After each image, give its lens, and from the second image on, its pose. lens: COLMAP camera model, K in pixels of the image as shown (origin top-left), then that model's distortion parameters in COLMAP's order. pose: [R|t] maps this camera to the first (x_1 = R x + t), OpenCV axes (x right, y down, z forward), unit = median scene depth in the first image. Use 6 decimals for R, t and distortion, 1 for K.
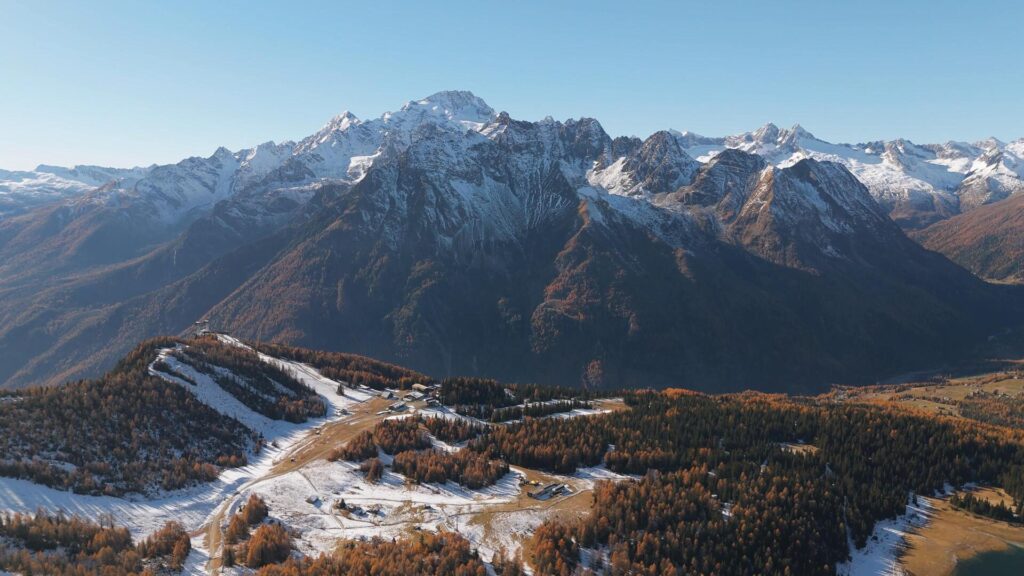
lens RADIAL K [[749.4, 0, 512.0], [0, 749.4, 288.0], [0, 0, 1]] dist [0.093637, -0.083502]
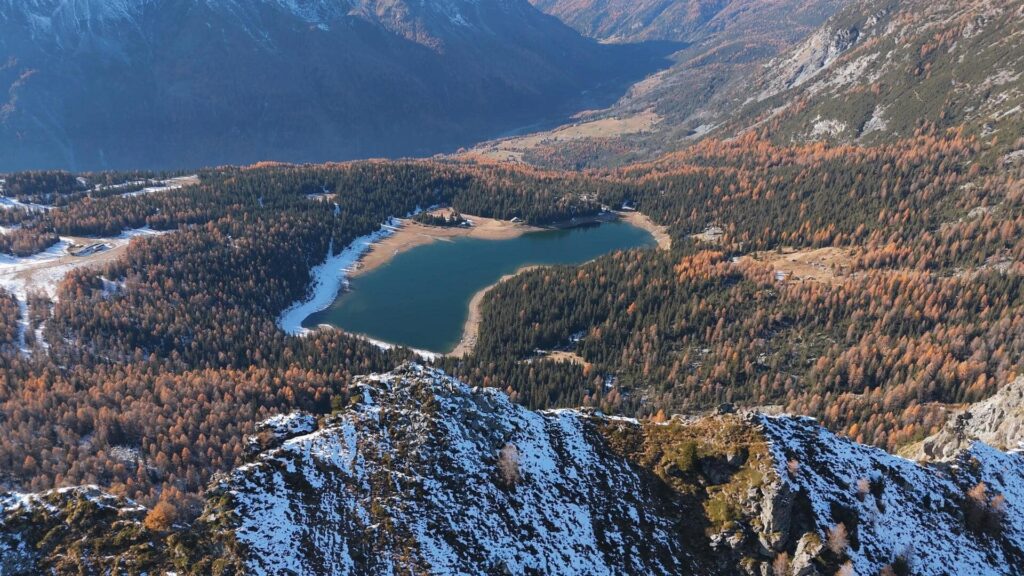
lens RADIAL K [[749.4, 0, 512.0], [0, 749.4, 288.0], [0, 0, 1]] dist [0.093637, -0.083502]
pose [[0.921360, -0.163494, 0.352655, 0.180318], [0.053985, 0.952272, 0.300440, -0.019635], [-0.384944, -0.257776, 0.886211, -0.351150]]
